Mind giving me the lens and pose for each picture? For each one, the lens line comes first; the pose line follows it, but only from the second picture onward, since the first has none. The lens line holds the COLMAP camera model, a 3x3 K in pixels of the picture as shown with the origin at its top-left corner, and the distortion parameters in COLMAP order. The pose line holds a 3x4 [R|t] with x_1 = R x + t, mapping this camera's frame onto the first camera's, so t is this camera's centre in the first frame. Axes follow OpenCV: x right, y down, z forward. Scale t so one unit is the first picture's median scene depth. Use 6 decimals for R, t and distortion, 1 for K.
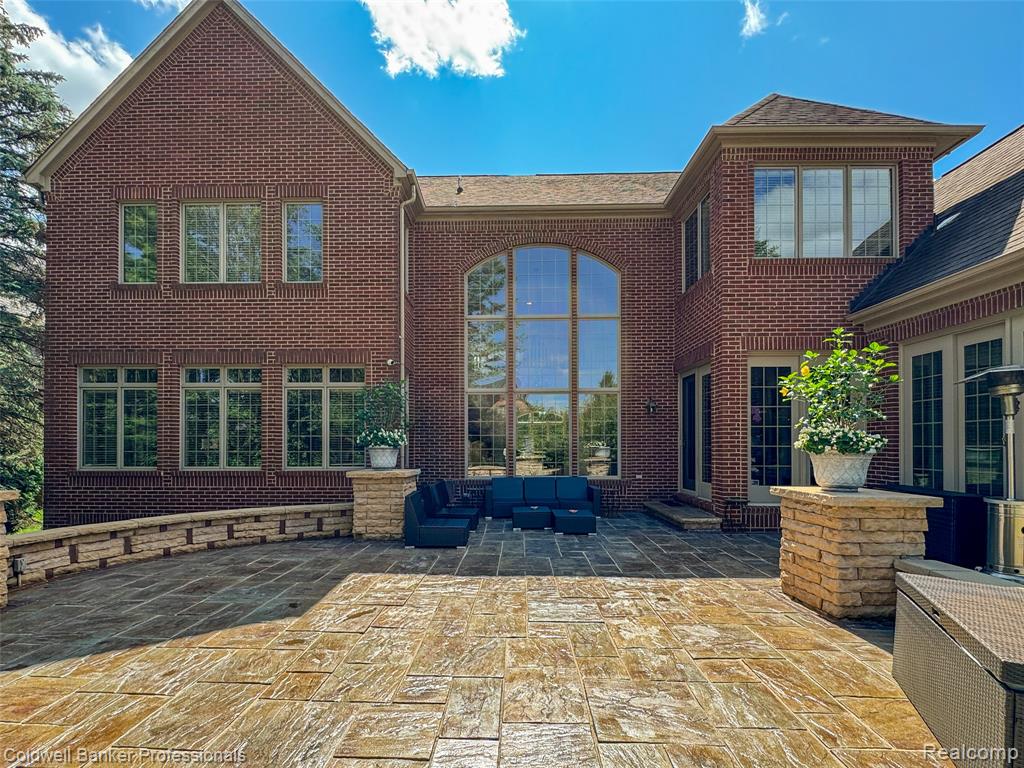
lens RADIAL K [[476.0, 0, 498.3], [0, 476.0, 443.6], [0, 0, 1]] dist [0.001732, -0.000142]
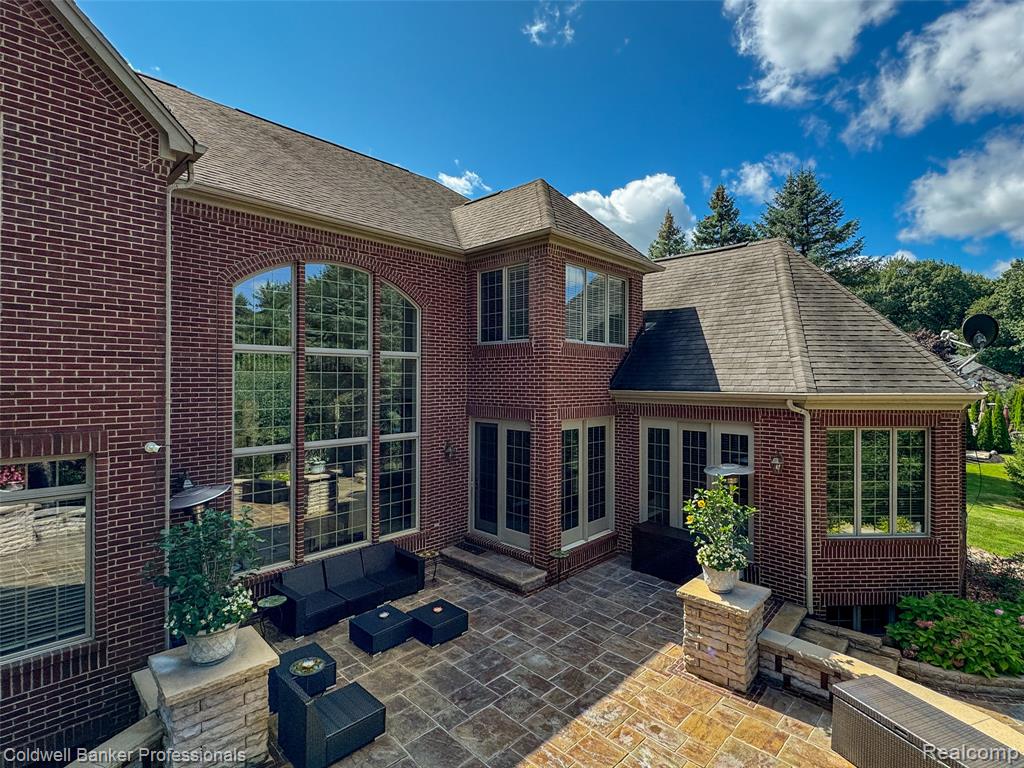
lens RADIAL K [[499.0, 0, 535.8], [0, 499.0, 377.5], [0, 0, 1]] dist [-0.001302, -0.001961]
pose [[0.658757, 0.005635, 0.752334, -0.514676], [-0.007263, 0.999973, -0.001130, -0.353941], [-0.752320, -0.004720, 0.658780, 0.291513]]
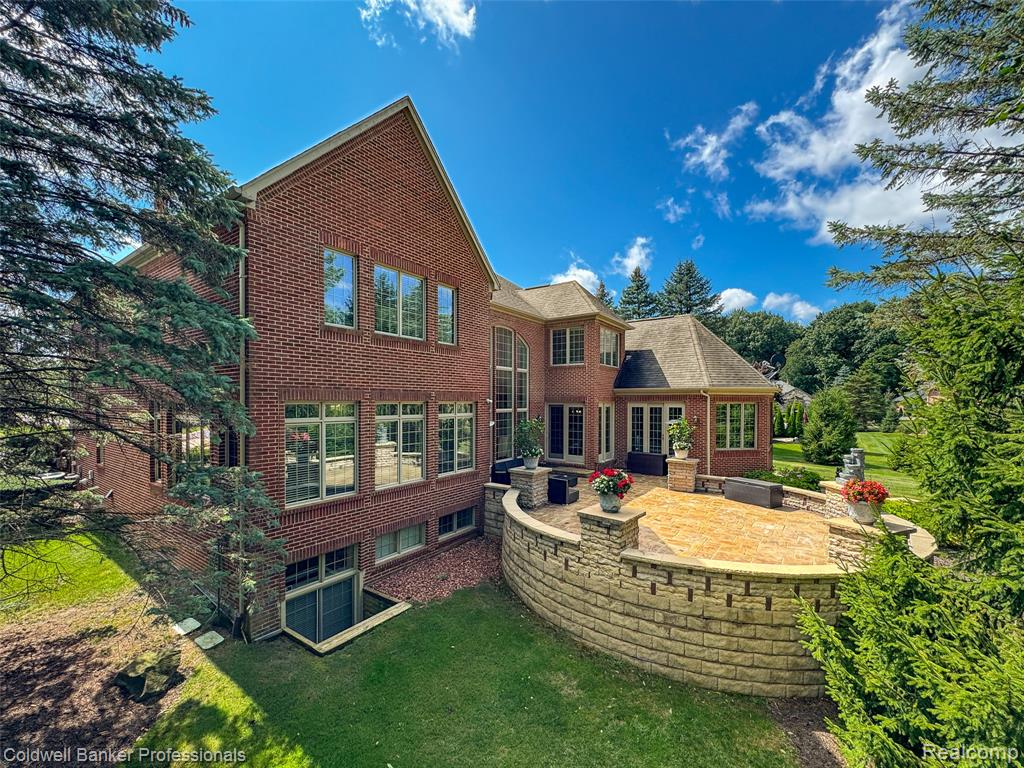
lens RADIAL K [[419.4, 0, 507.0], [0, 419.4, 413.0], [0, 0, 1]] dist [-0.000016, -0.000297]
pose [[0.561165, -0.020405, 0.827453, -1.839053], [-0.004604, 0.999604, 0.027773, -0.230089], [-0.827691, -0.019395, 0.560848, 0.200296]]
